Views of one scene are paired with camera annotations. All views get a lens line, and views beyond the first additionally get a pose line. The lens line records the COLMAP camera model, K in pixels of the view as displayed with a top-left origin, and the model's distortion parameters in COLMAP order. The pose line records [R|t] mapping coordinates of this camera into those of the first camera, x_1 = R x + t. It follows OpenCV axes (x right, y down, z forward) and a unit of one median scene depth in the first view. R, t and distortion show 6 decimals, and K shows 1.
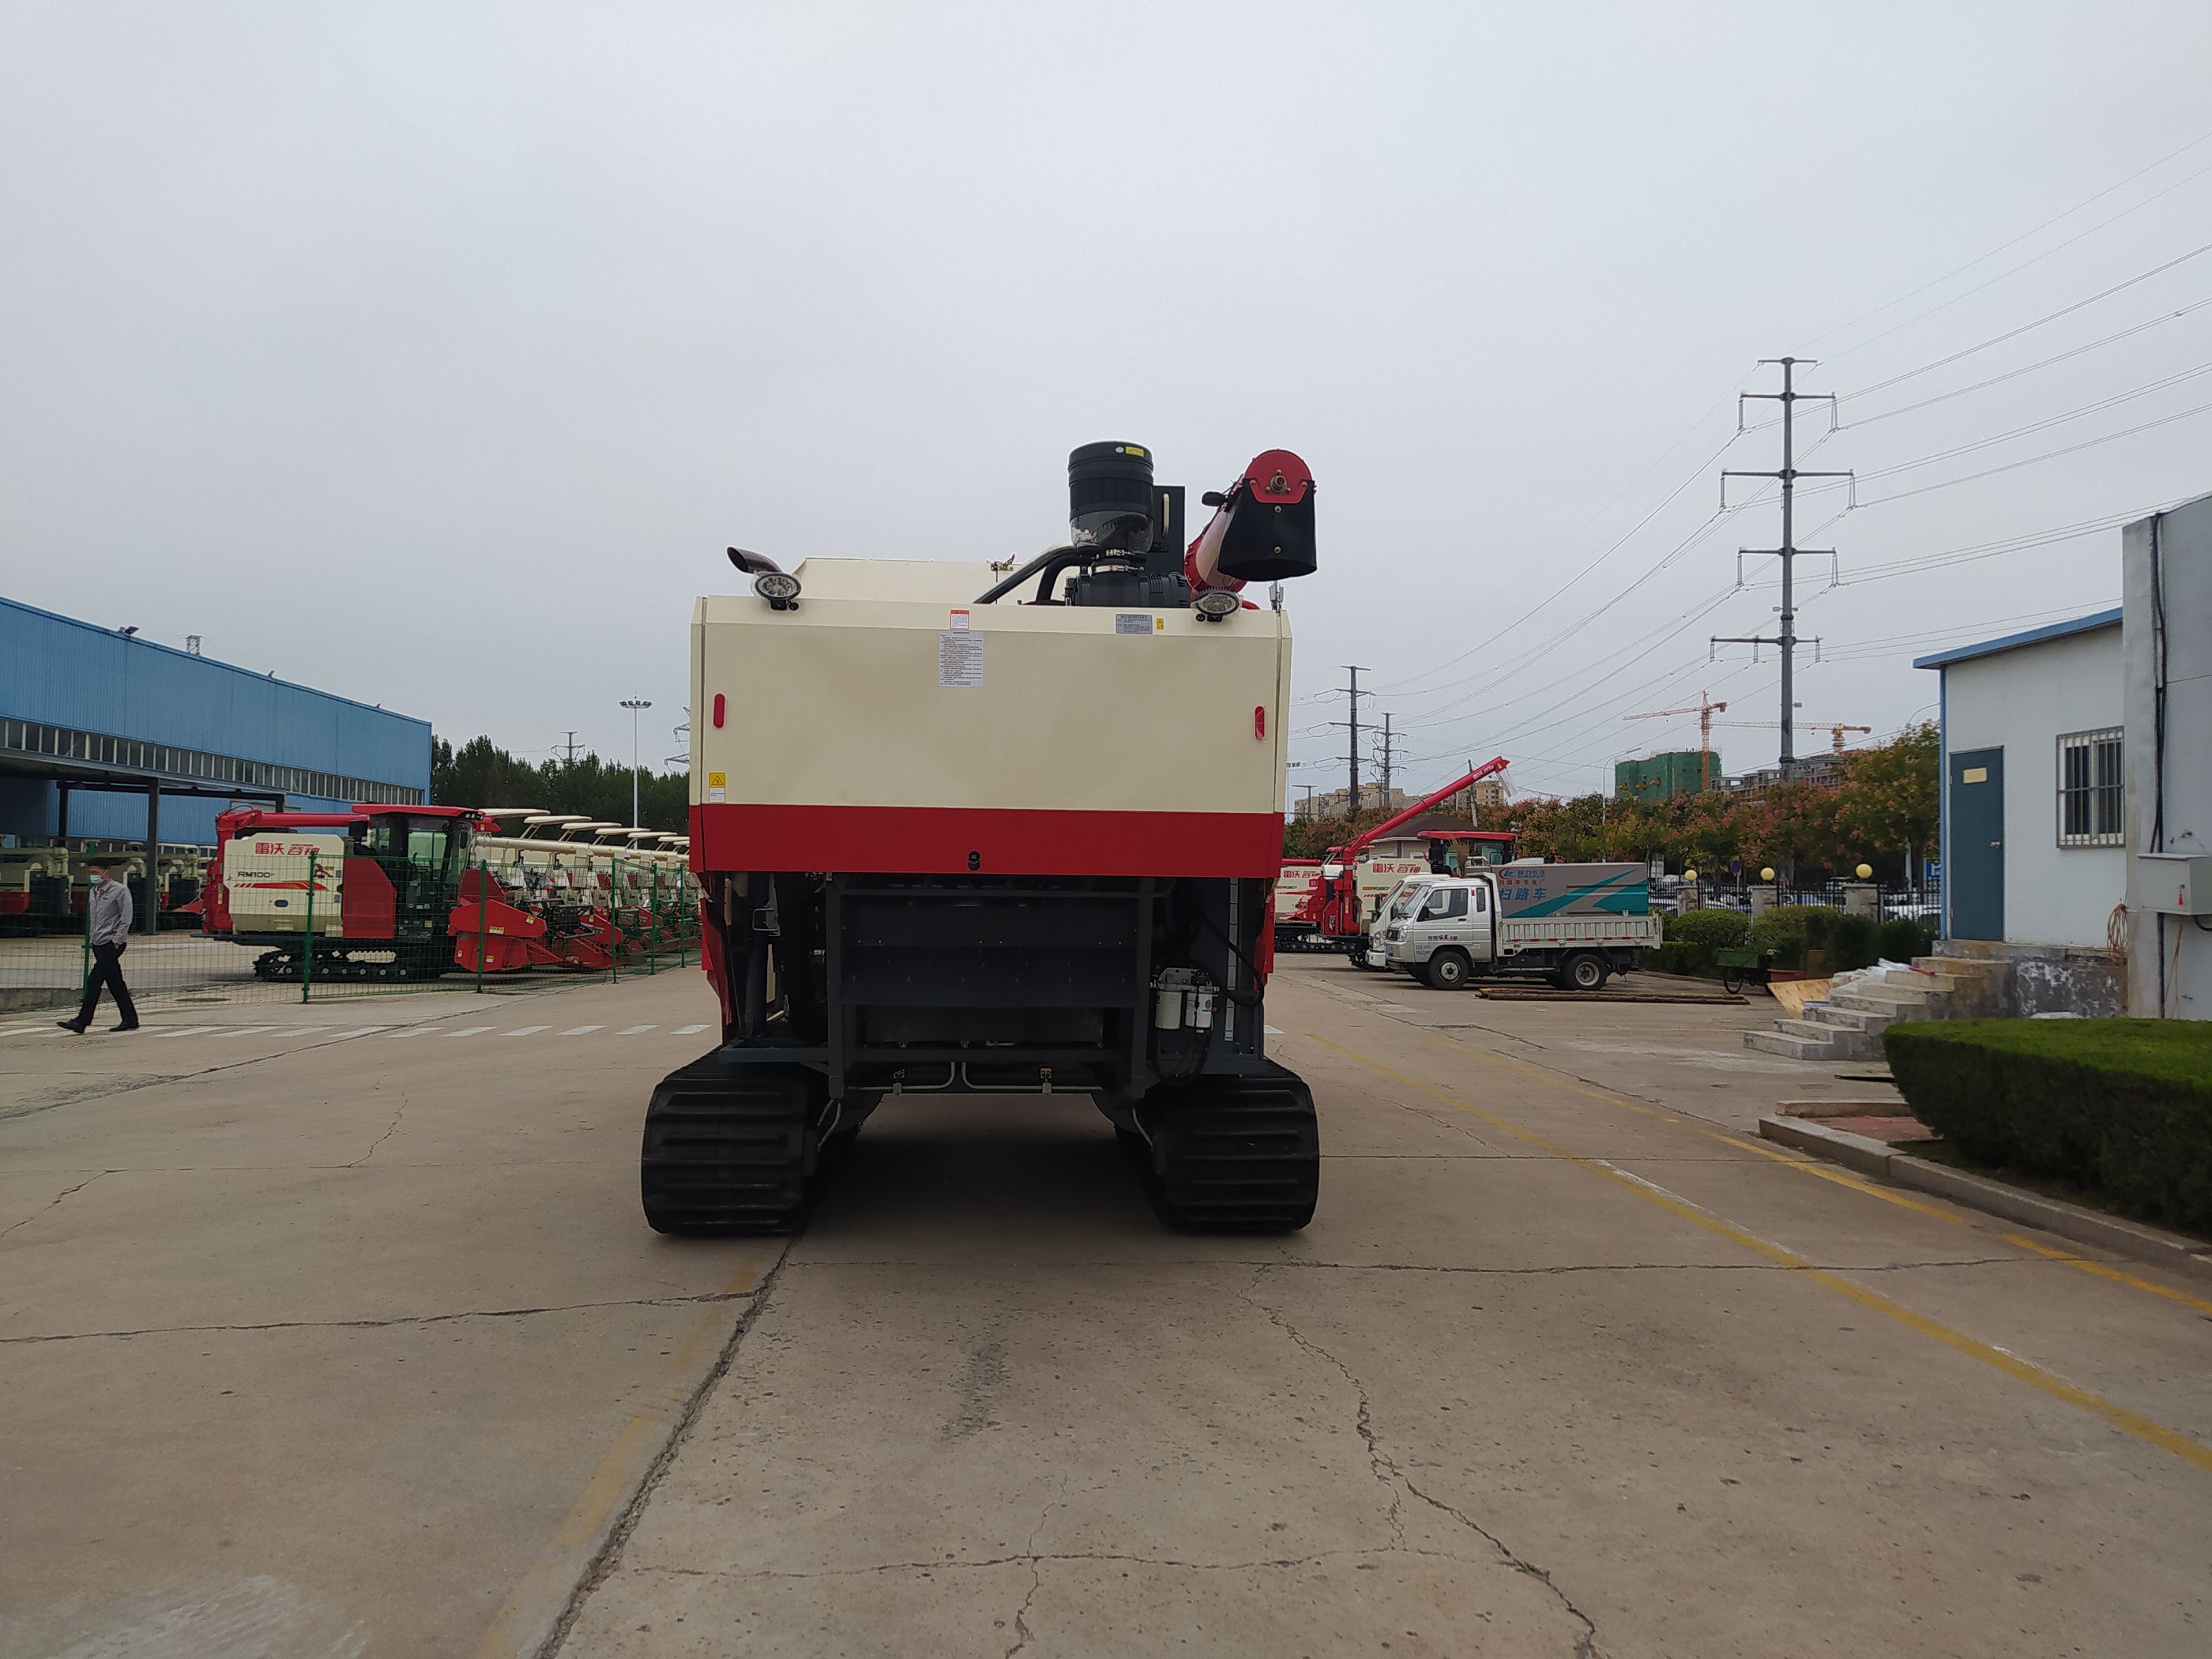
lens RADIAL K [[1769.0, 0, 1109.2], [0, 1769.0, 836.4], [0, 0, 1]] dist [0.087311, -0.131520]
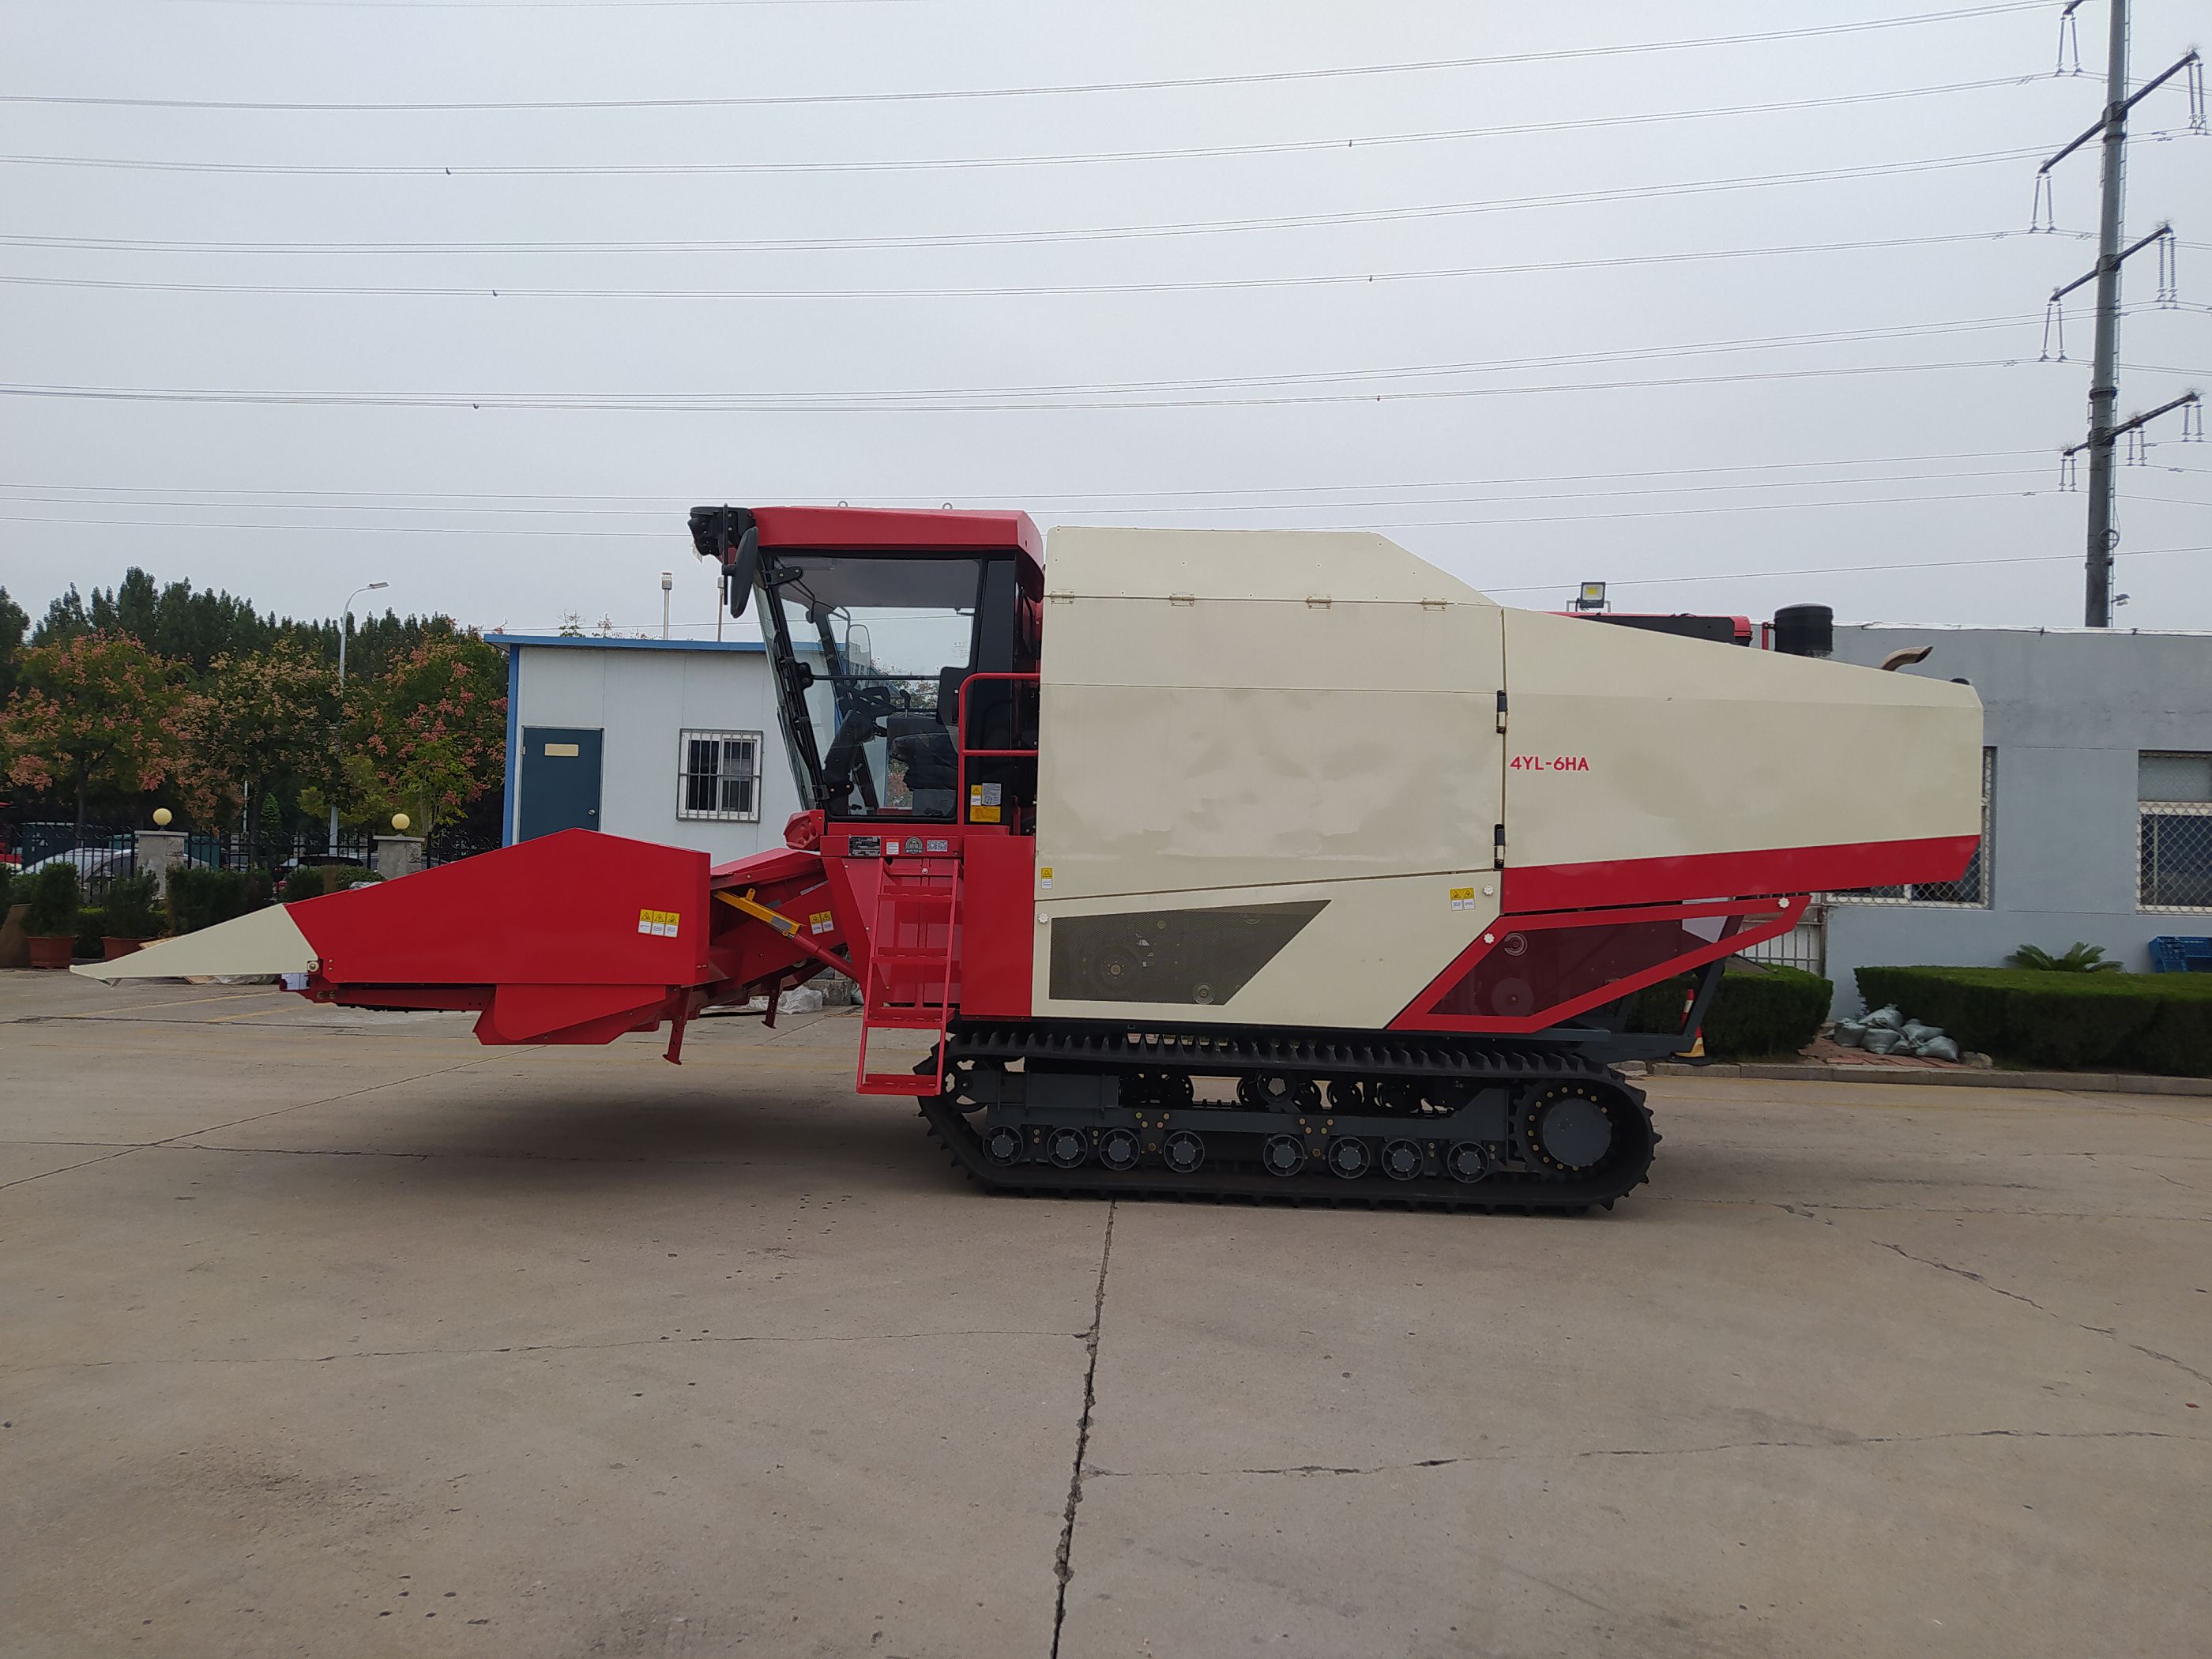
lens RADIAL K [[1769.0, 0, 1109.2], [0, 1769.0, 836.4], [0, 0, 1]] dist [0.087311, -0.131520]
pose [[0.128084, -0.002012, 0.991761, -0.301627], [-0.057799, 0.998283, 0.009490, -0.005043], [-0.990078, -0.058539, 0.127748, 0.253490]]
